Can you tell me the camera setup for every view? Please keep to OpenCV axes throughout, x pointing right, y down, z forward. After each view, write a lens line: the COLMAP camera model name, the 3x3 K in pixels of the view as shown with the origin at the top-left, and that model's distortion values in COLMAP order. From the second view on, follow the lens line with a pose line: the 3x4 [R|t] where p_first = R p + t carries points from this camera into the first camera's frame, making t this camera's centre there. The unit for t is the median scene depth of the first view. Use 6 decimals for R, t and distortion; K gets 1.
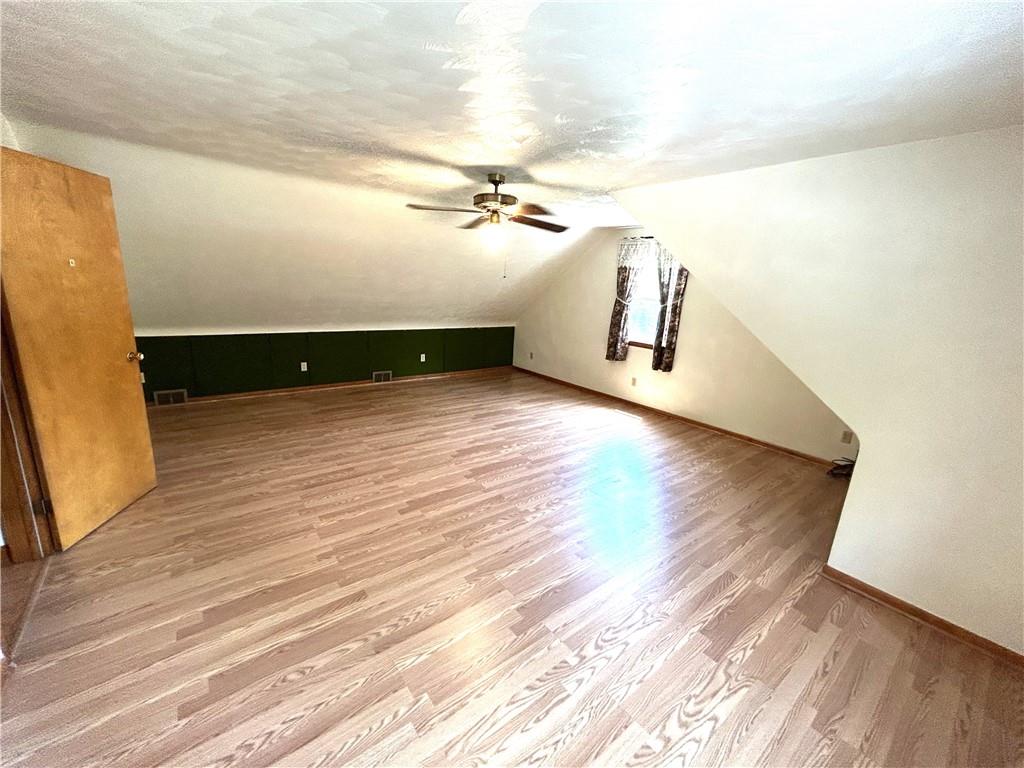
lens RADIAL K [[414.8, 0, 511.4], [0, 414.8, 383.1], [0, 0, 1]] dist [0.004349, 0.000220]
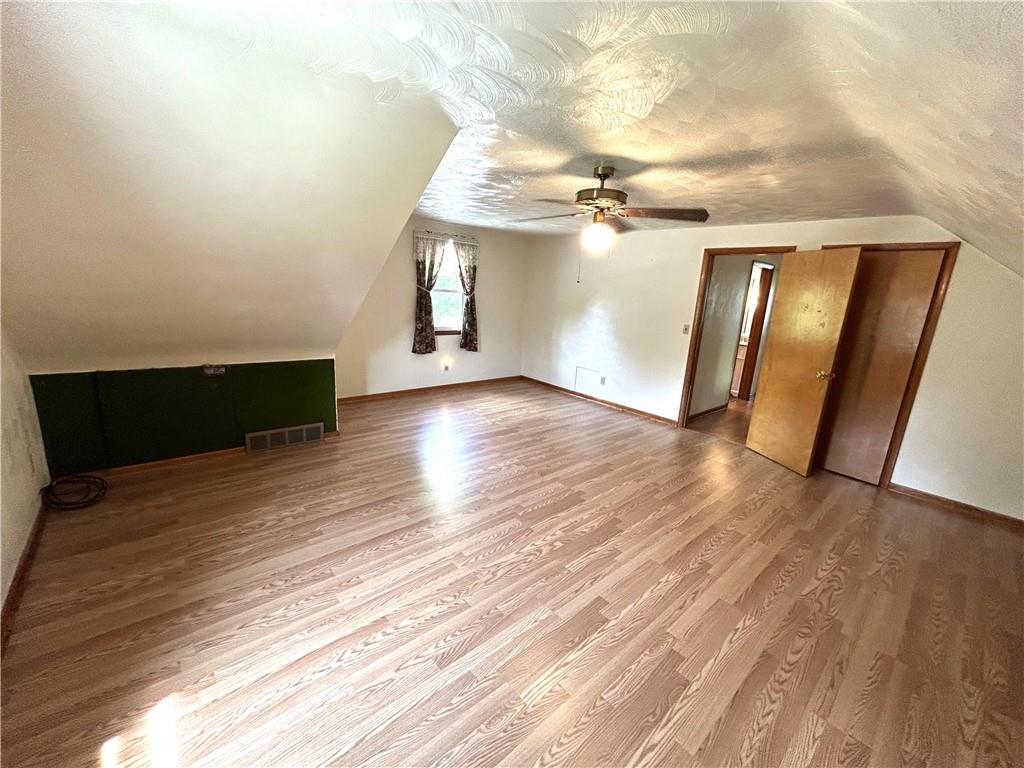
lens RADIAL K [[414.8, 0, 511.1], [0, 414.8, 384.0], [0, 0, 1]] dist [0.004349, 0.000220]
pose [[-0.991378, -0.101047, -0.083416, 0.146577], [-0.127865, 0.885128, 0.447436, -0.367544], [0.028622, 0.454244, -0.890417, 1.569013]]
